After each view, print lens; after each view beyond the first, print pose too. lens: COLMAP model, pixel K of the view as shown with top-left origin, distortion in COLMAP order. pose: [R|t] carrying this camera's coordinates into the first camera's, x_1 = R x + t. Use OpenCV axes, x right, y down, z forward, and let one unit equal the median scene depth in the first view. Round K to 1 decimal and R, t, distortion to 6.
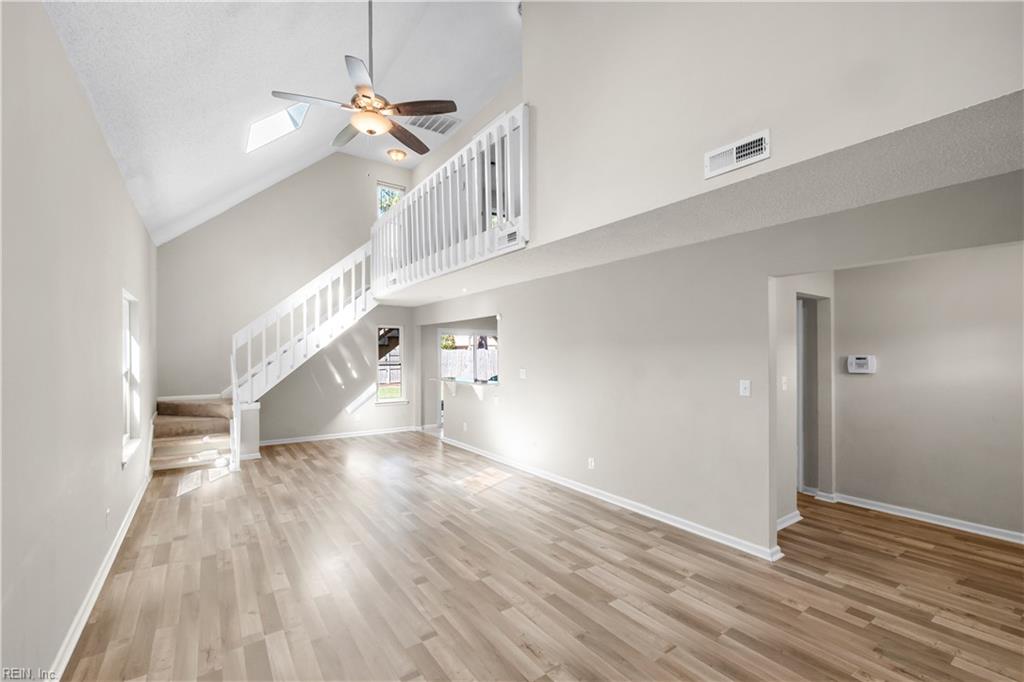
lens RADIAL K [[434.1, 0, 510.2], [0, 434.1, 346.3], [0, 0, 1]] dist [-0.001653, 0.000277]
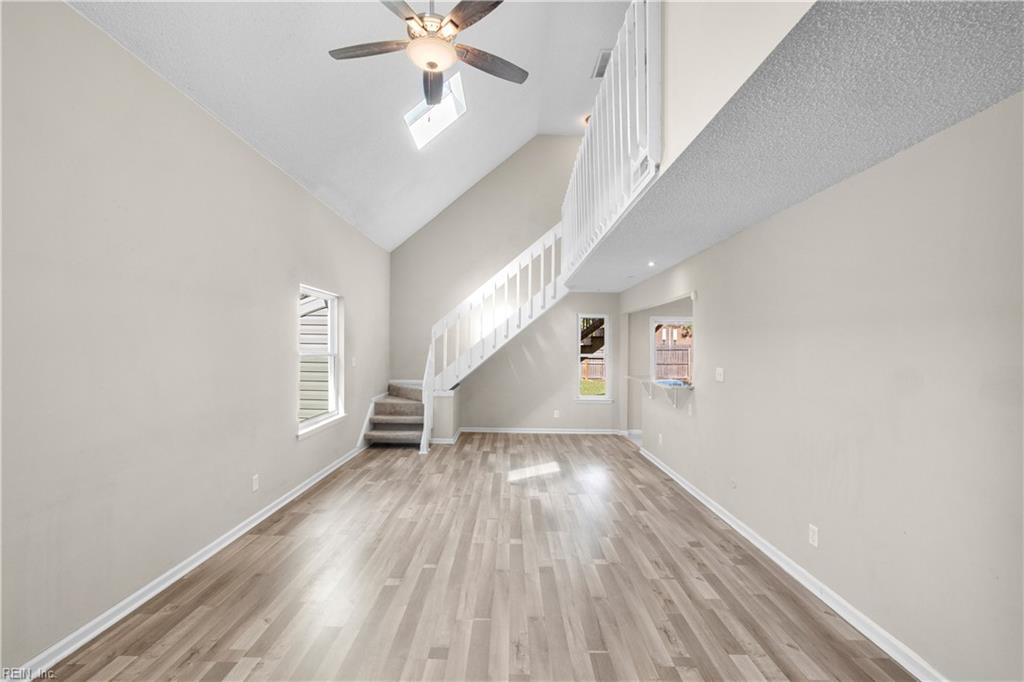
lens RADIAL K [[438.4, 0, 510.7], [0, 438.4, 340.1], [0, 0, 1]] dist [-0.002633, 0.000226]
pose [[0.818737, 0.002770, -0.574162, 0.237541], [-0.004050, 0.999991, -0.000952, 0.015187], [0.574155, 0.003104, 0.818741, 0.361934]]
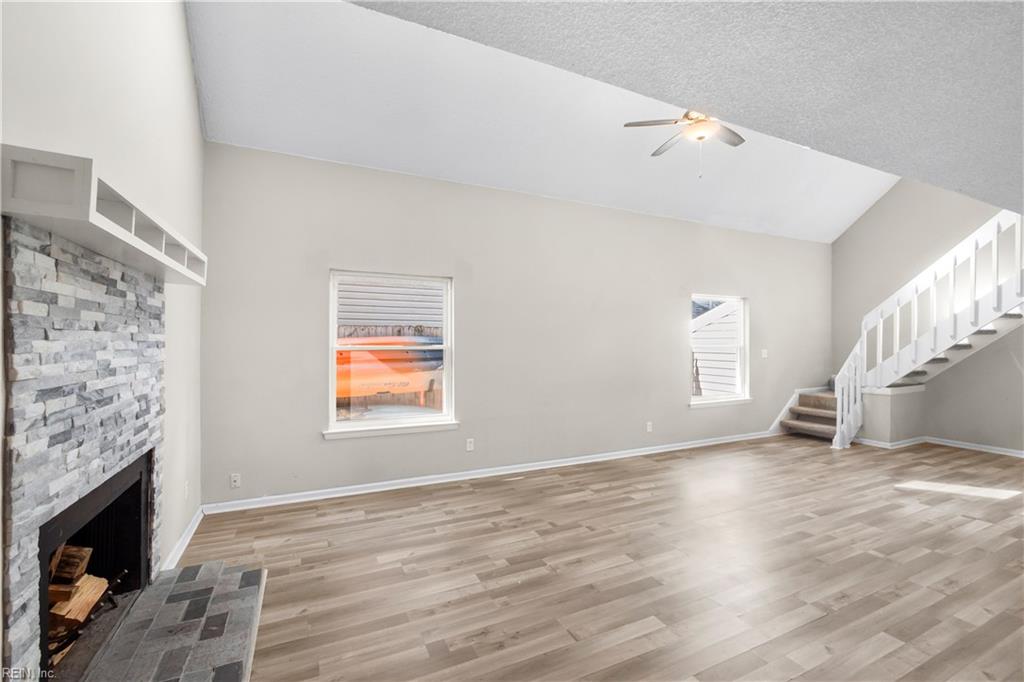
lens RADIAL K [[438.4, 0, 510.7], [0, 438.4, 340.1], [0, 0, 1]] dist [-0.002633, 0.000226]
pose [[-0.164744, -0.006351, -0.986316, 0.788271], [0.018134, 0.999791, -0.009467, 0.037077], [0.986170, -0.019445, -0.164594, 0.612094]]
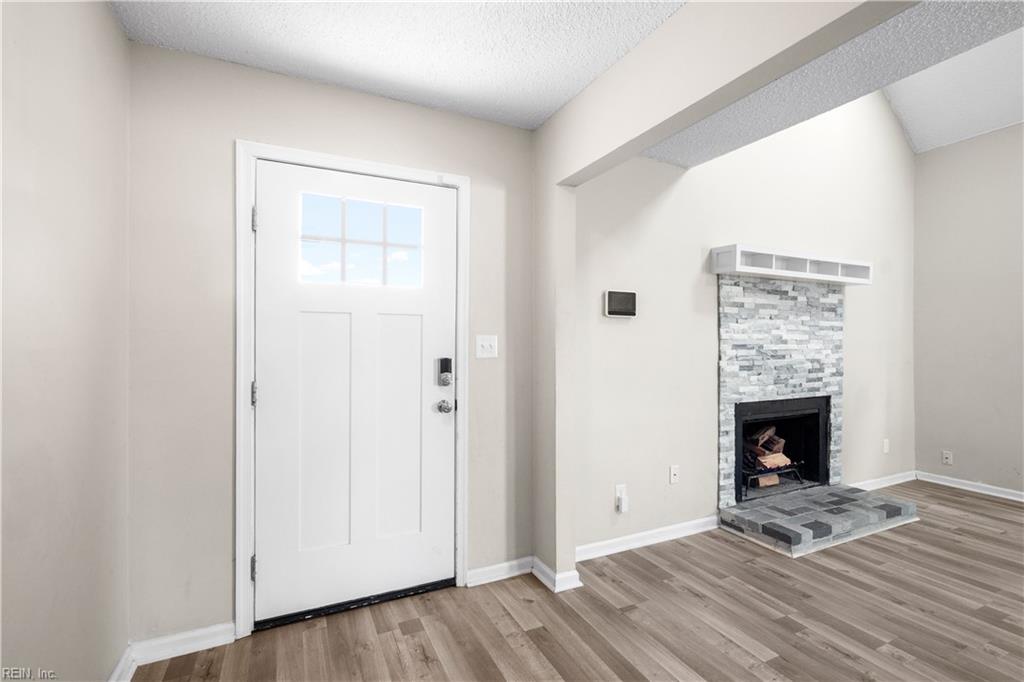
lens RADIAL K [[463.7, 0, 513.2], [0, 463.7, 343.3], [0, 0, 1]] dist [-0.001751, -0.000039]
pose [[-0.987570, -0.001336, 0.157172, 0.776411], [-0.004775, 0.999757, -0.021506, 0.085415], [-0.157105, -0.021990, -0.987337, 1.105057]]
